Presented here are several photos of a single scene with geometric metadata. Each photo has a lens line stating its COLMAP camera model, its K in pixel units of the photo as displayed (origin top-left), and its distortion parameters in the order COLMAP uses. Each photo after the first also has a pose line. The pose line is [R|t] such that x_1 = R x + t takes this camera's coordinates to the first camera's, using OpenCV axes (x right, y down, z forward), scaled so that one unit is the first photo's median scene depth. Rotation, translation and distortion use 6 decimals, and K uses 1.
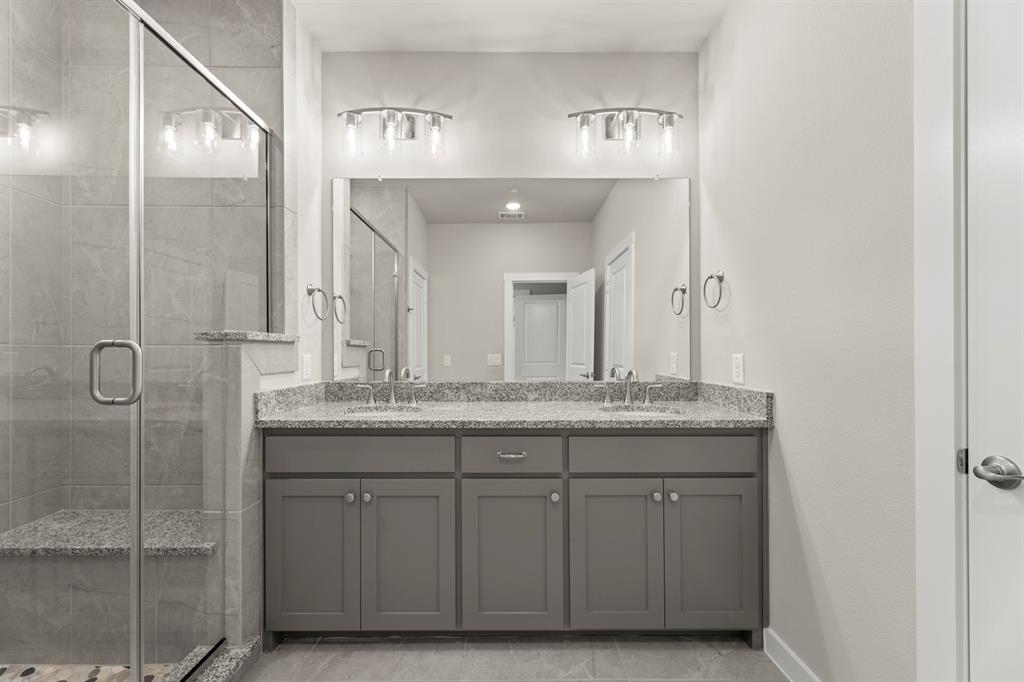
lens RADIAL K [[415.8, 0, 512.6], [0, 415.8, 348.3], [0, 0, 1]] dist [0.007053, 0.000064]
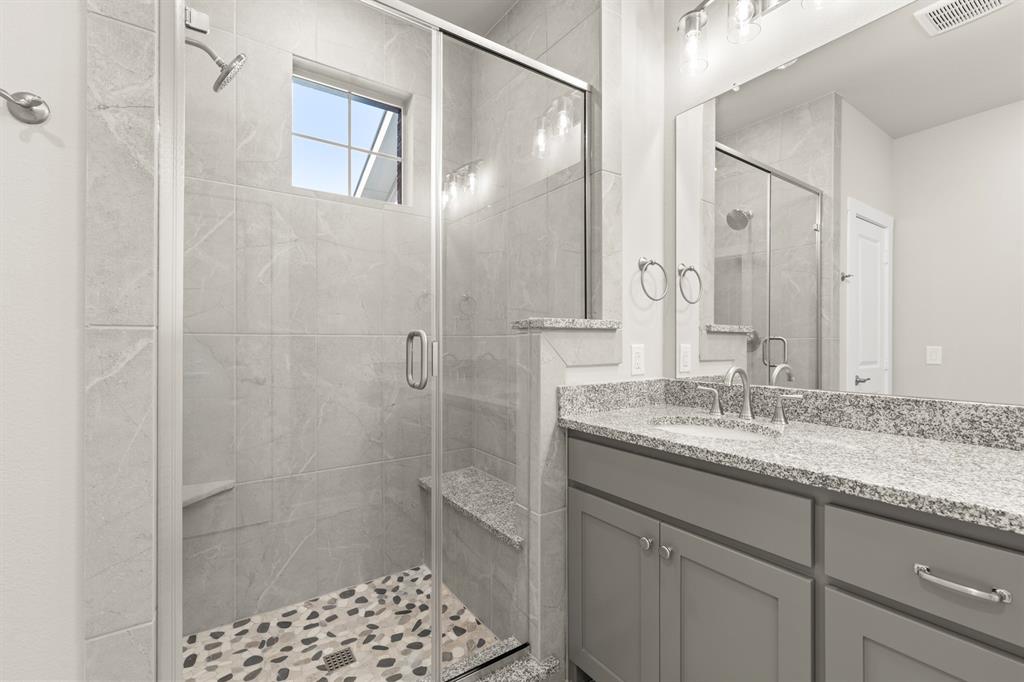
lens RADIAL K [[452.0, 0, 510.0], [0, 452.0, 343.6], [0, 0, 1]] dist [0.003075, -0.001119]
pose [[0.559097, 0.002049, -0.829100, 0.121259], [0.008972, 0.999923, 0.008522, 0.005125], [0.829054, -0.012203, 0.559036, 0.359084]]
